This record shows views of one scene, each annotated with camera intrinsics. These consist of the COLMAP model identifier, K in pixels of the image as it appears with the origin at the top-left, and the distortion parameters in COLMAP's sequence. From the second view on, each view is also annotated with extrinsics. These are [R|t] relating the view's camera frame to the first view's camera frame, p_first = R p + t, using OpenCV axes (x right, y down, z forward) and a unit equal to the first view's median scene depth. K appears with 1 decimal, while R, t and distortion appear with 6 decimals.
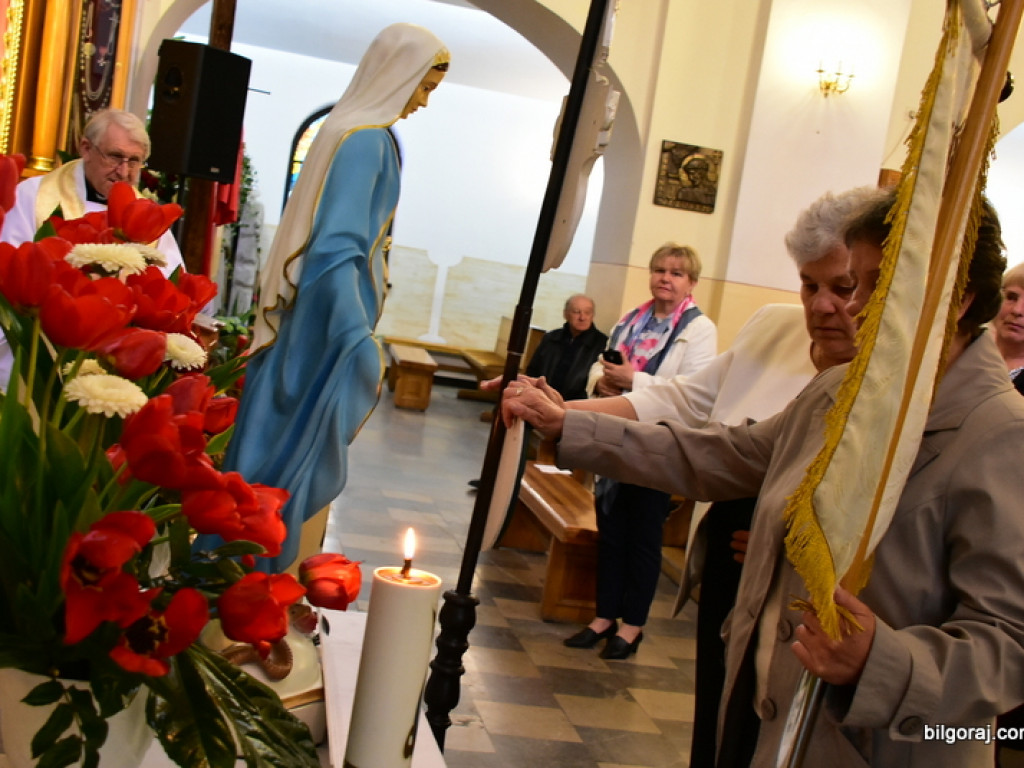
lens RADIAL K [[1332.1, 0, 512.9], [0, 1332.1, 393.0], [0, 0, 1]] dist [-0.013361, 0.076755]
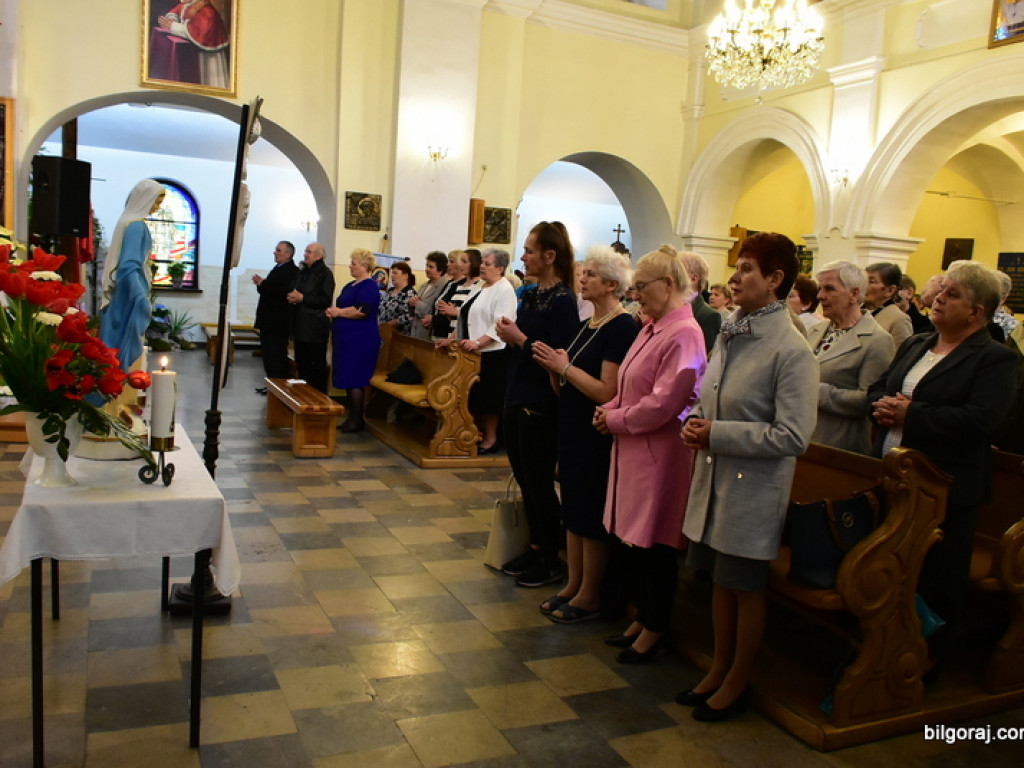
lens RADIAL K [[863.0, 0, 512.0], [0, 863.0, 384.0], [0, 0, 1]] dist [-0.037501, -0.020202]
pose [[0.966365, -0.119011, 0.227982, 0.135497], [0.108745, 0.992427, 0.057122, 0.079605], [-0.233054, -0.030409, 0.971988, -0.610823]]
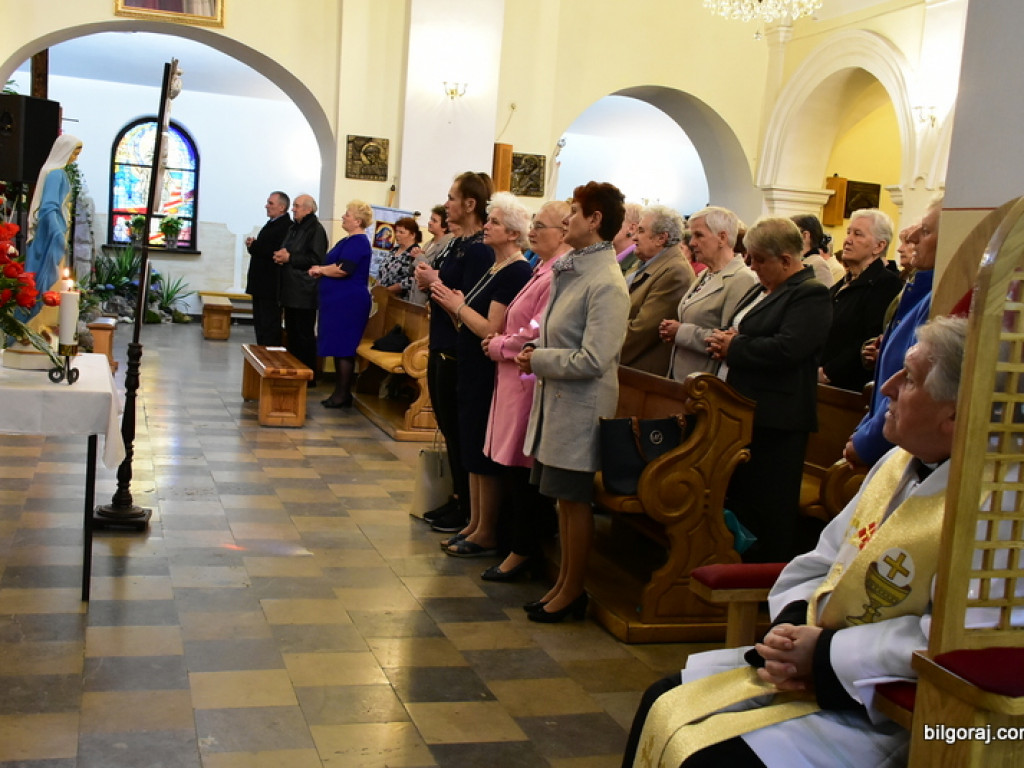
lens RADIAL K [[1178.6, 0, 511.9], [0, 1178.6, 390.2], [0, 0, 1]] dist [-0.010321, 0.034900]
pose [[0.987928, -0.097140, 0.120673, 0.410091], [0.092327, 0.994717, 0.044874, 0.214896], [-0.124394, -0.033191, 0.991678, -1.387235]]
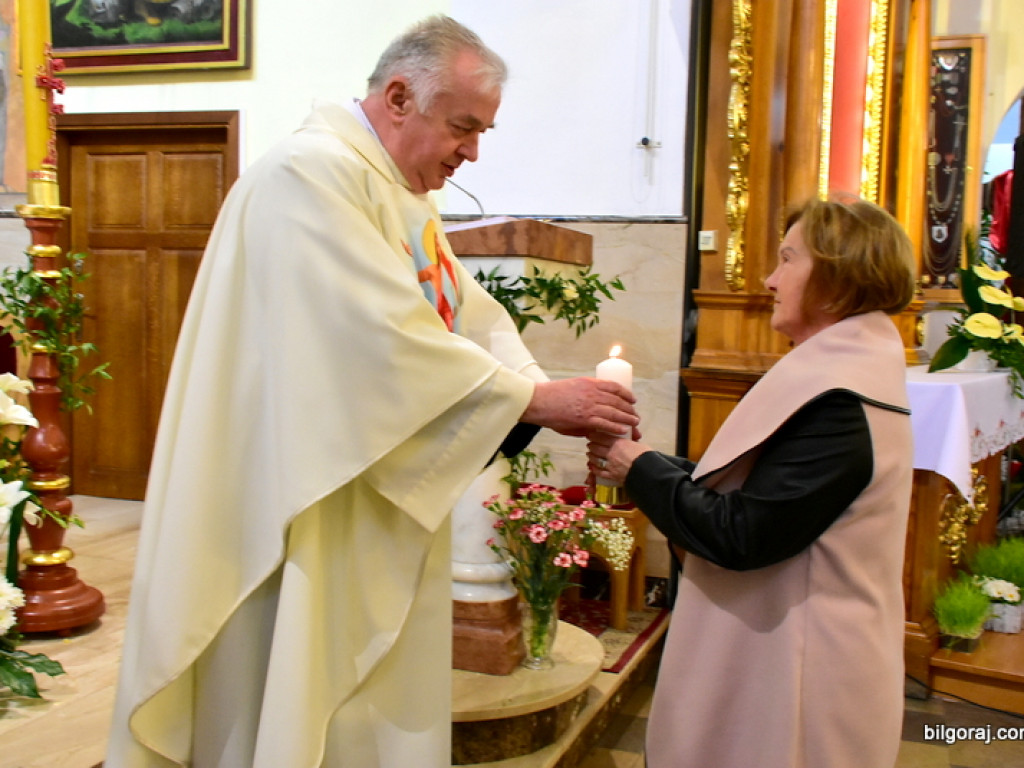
lens RADIAL K [[1102.0, 0, 516.3], [0, 1102.0, 396.4], [0, 0, 1]] dist [-0.010793, 0.016587]
pose [[0.856316, -0.090029, -0.508544, -0.658961], [0.058737, 0.995277, -0.077290, -0.168471], [0.513101, 0.036314, 0.857560, 0.652374]]
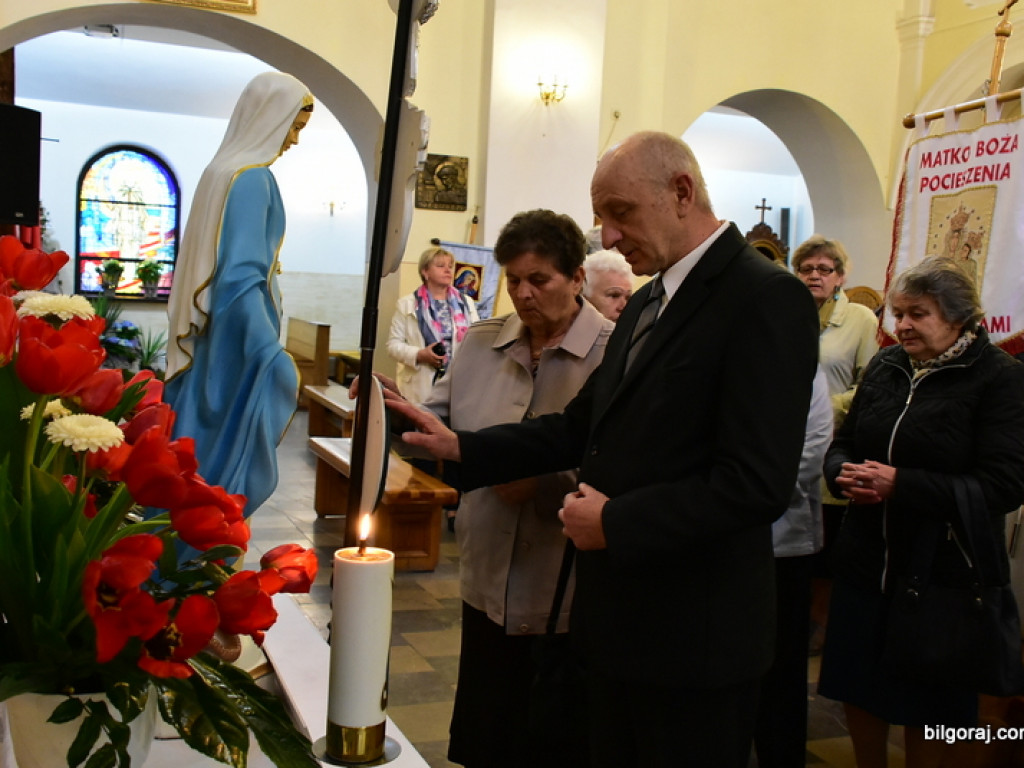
lens RADIAL K [[1133.4, 0, 514.3], [0, 1133.4, 387.8], [0, 0, 1]] dist [-0.008029, 0.016138]
pose [[0.974099, -0.124292, 0.188900, -0.068681], [0.121060, 0.992233, 0.028597, -0.009891], [-0.190987, -0.004988, 0.981580, 0.009353]]
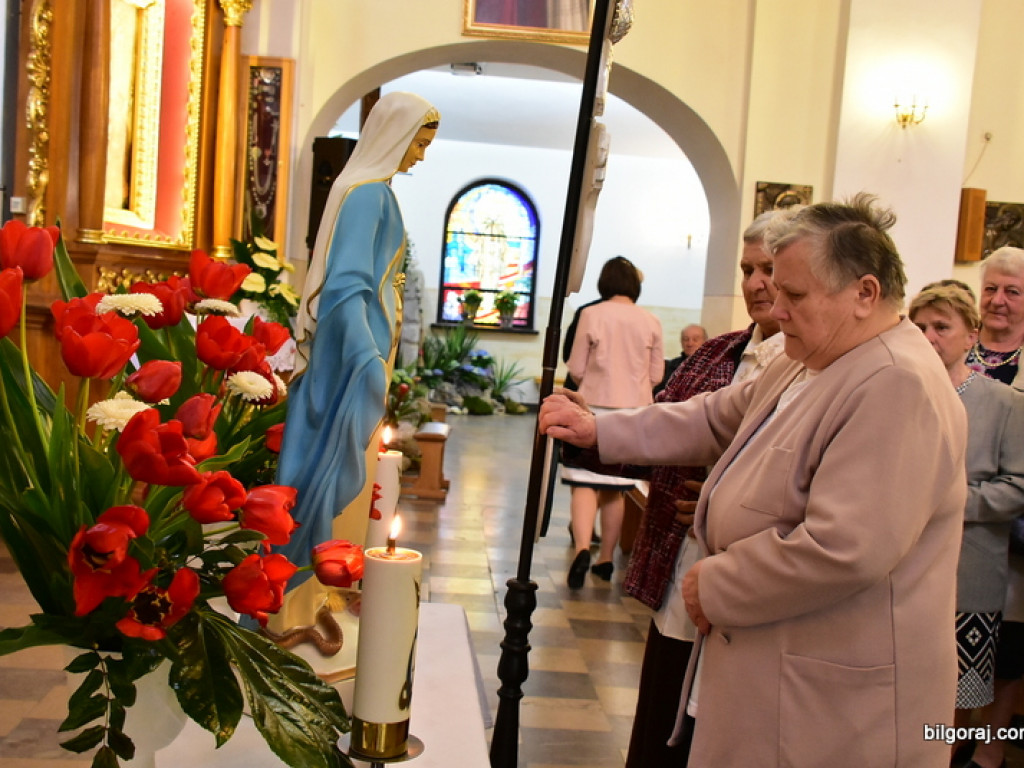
lens RADIAL K [[1178.6, 0, 511.9], [0, 1178.6, 390.2], [0, 0, 1]] dist [-0.010321, 0.034900]
pose [[0.988661, -0.074095, -0.130610, 0.097638], [0.069984, 0.996906, -0.035795, 0.021954], [0.132858, 0.026248, 0.990787, -0.010357]]
